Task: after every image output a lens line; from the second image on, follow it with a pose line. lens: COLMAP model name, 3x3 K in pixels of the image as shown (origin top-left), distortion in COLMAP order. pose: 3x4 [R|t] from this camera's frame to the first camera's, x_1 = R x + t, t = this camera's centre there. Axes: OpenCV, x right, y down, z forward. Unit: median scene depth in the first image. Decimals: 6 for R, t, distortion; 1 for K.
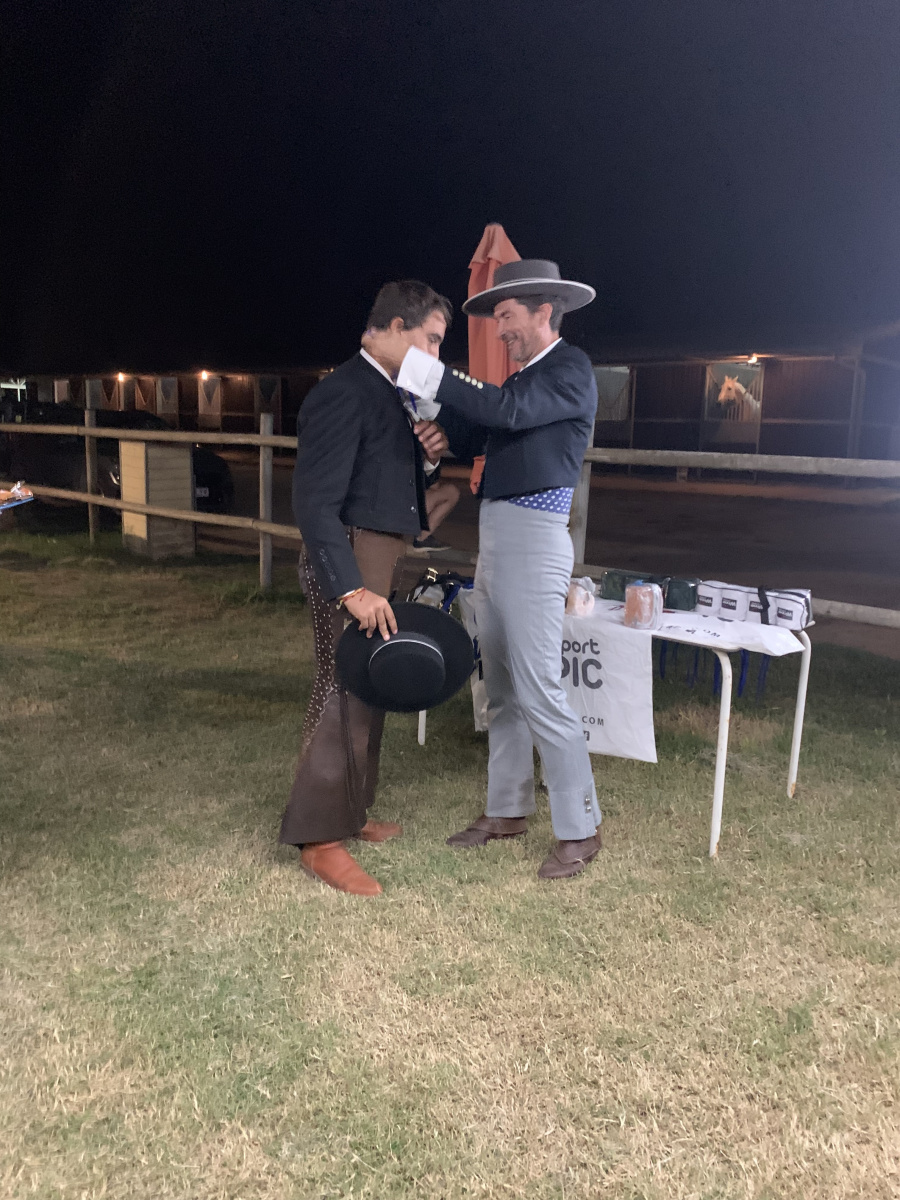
lens RADIAL K [[891.0, 0, 459.3], [0, 891.0, 588.6], [0, 0, 1]] dist [0.007965, -0.008549]
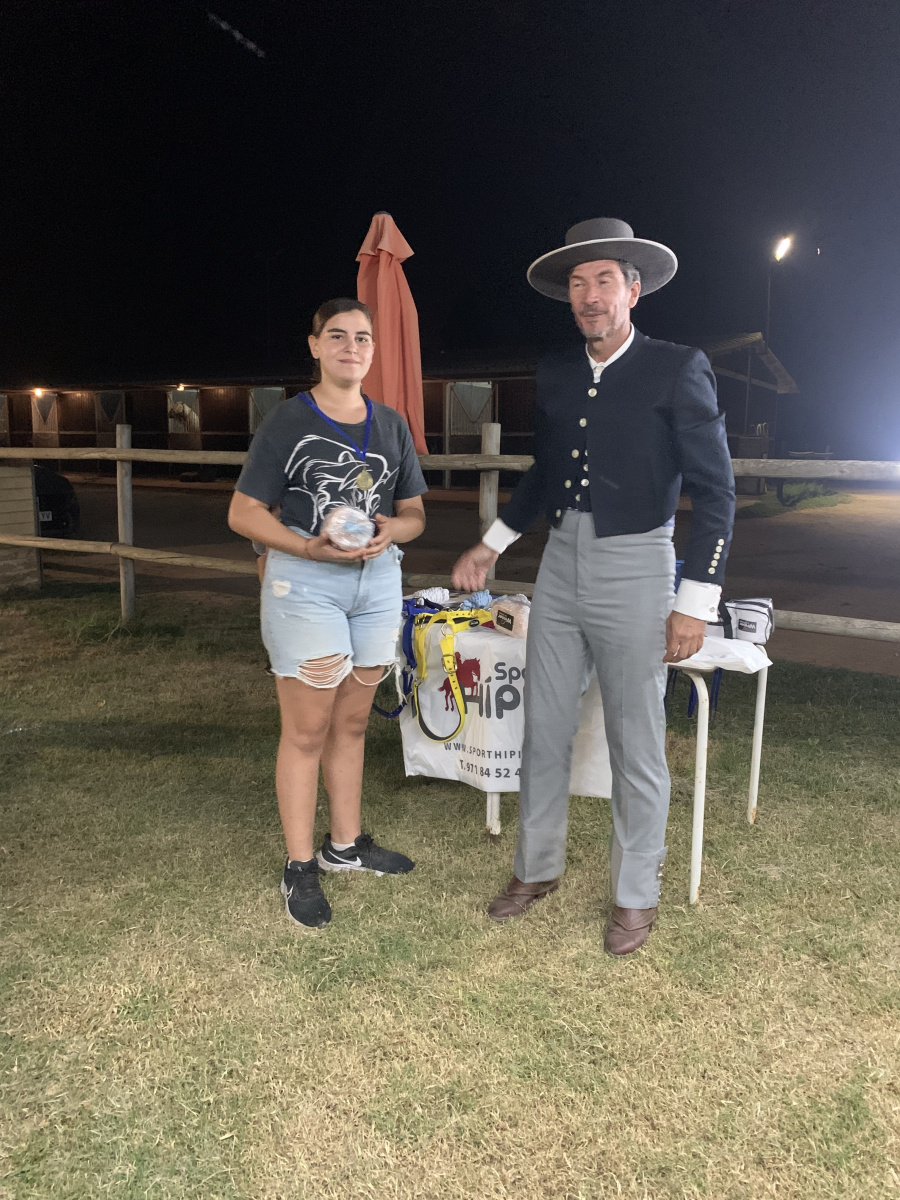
lens RADIAL K [[902.8, 0, 473.8], [0, 902.8, 575.3], [0, 0, 1]] dist [0.009605, -0.006061]
pose [[0.985456, -0.038507, 0.165511, -0.088240], [0.044045, 0.998581, -0.029920, -0.011262], [-0.164124, 0.036775, 0.985754, 0.170249]]
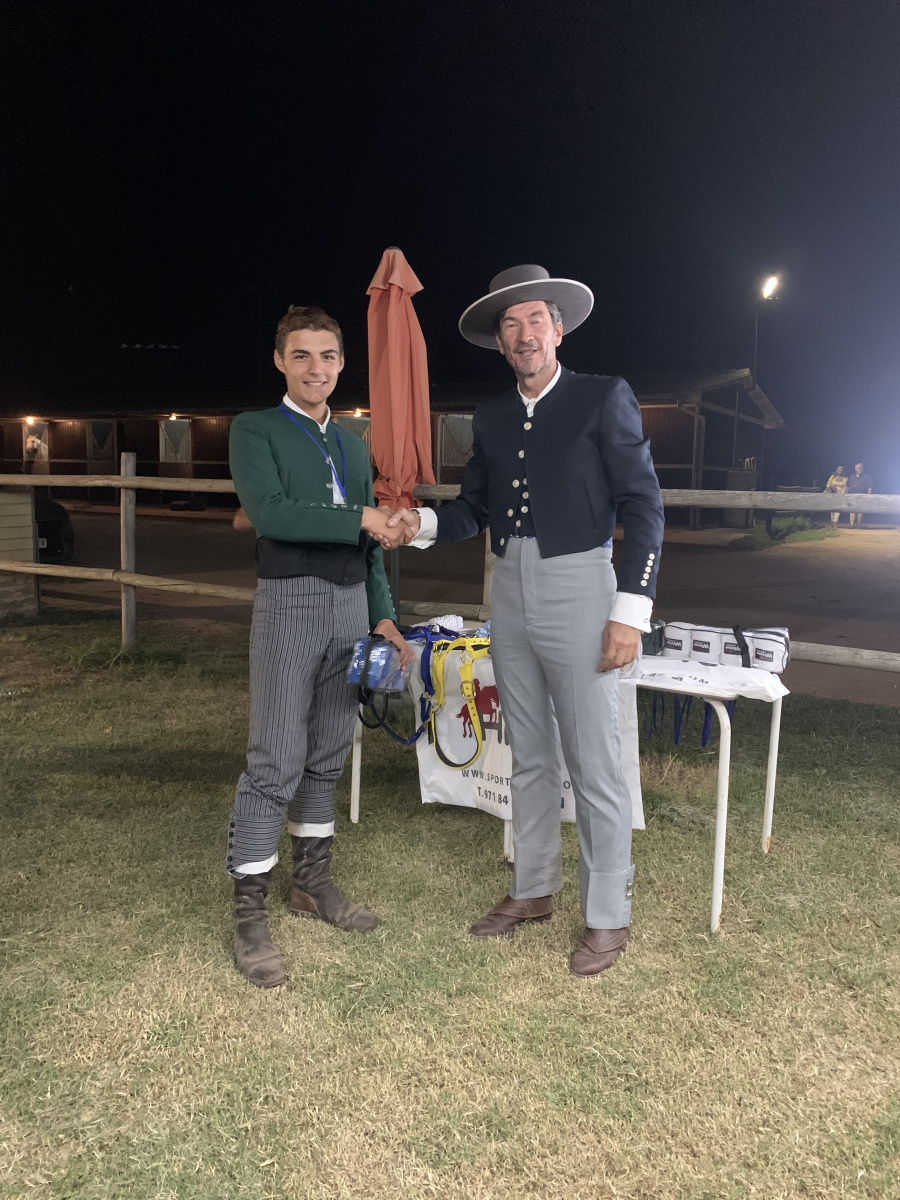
lens RADIAL K [[901.6, 0, 471.5], [0, 901.6, 573.9], [0, 0, 1]] dist [0.010116, -0.007497]
pose [[0.983823, -0.024943, 0.177400, -0.136098], [0.037059, 0.997177, -0.065312, -0.007533], [-0.175270, 0.070829, 0.981969, 0.165477]]
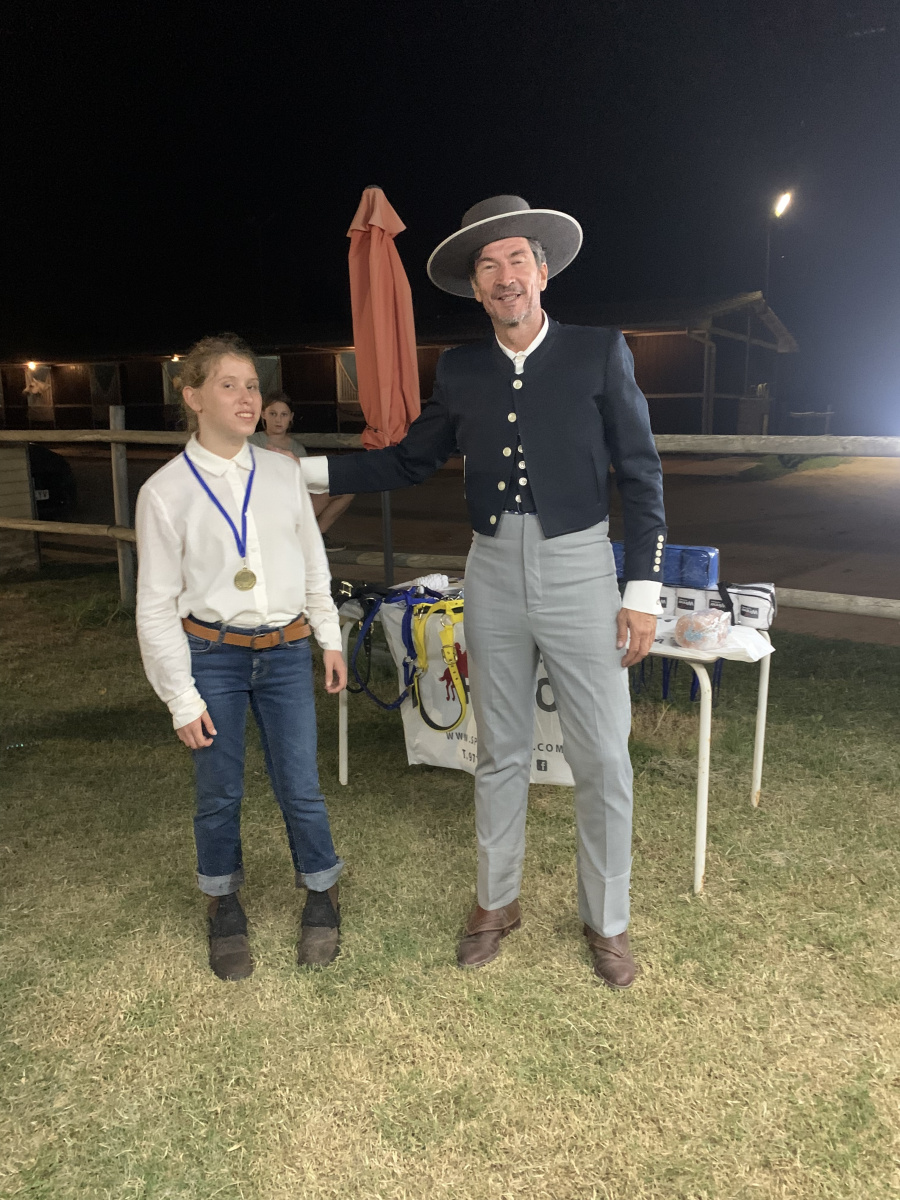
lens RADIAL K [[904.6, 0, 473.1], [0, 904.6, 572.3], [0, 0, 1]] dist [0.009076, -0.005950]
pose [[0.984842, -0.062574, 0.161773, -0.080940], [0.062722, 0.998022, 0.004195, -0.045425], [-0.161715, 0.006016, 0.986819, 0.180540]]
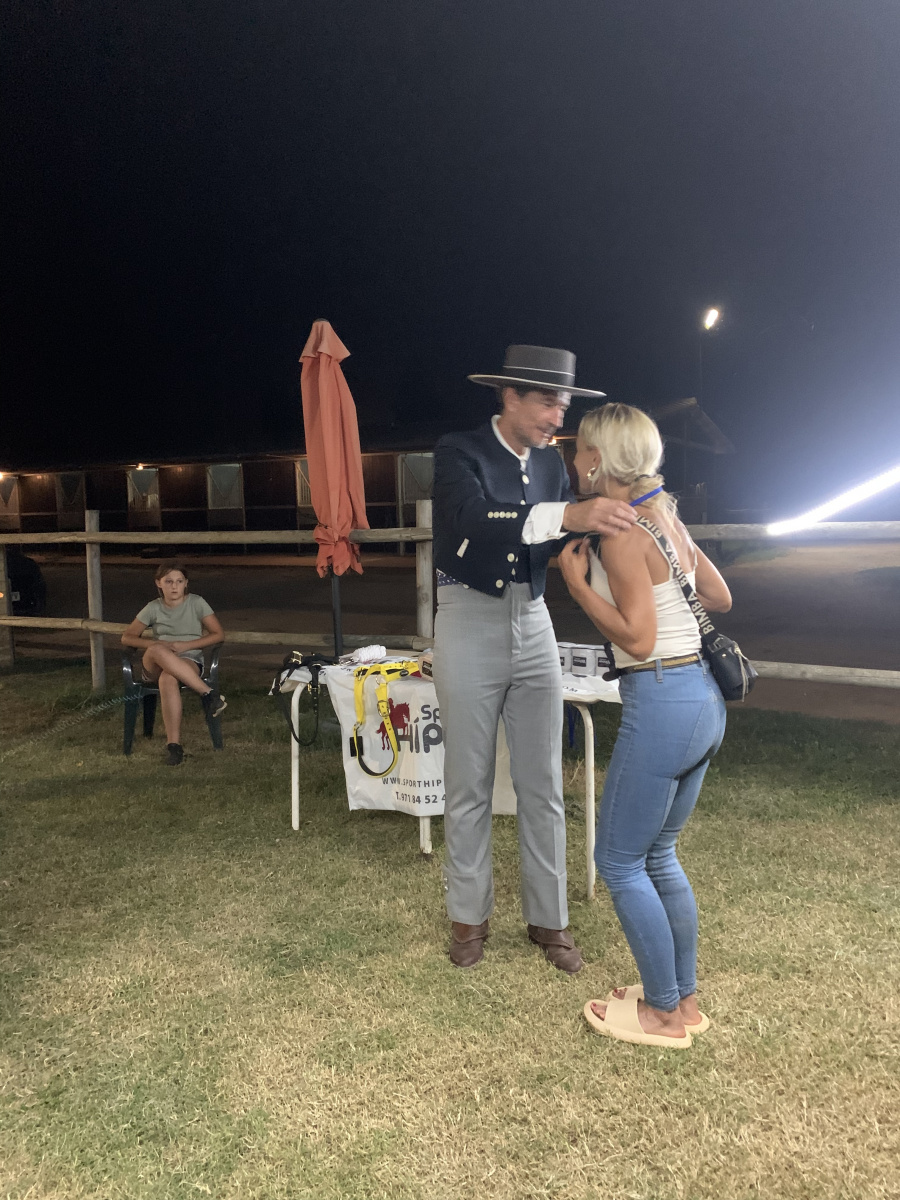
lens RADIAL K [[885.3, 0, 451.7], [0, 885.3, 590.2], [0, 0, 1]] dist [0.016371, -0.015073]
pose [[0.979581, -0.064890, 0.190288, -0.072496], [0.081966, 0.993150, -0.083278, 0.010391], [-0.183581, 0.097175, 0.978190, -0.055849]]
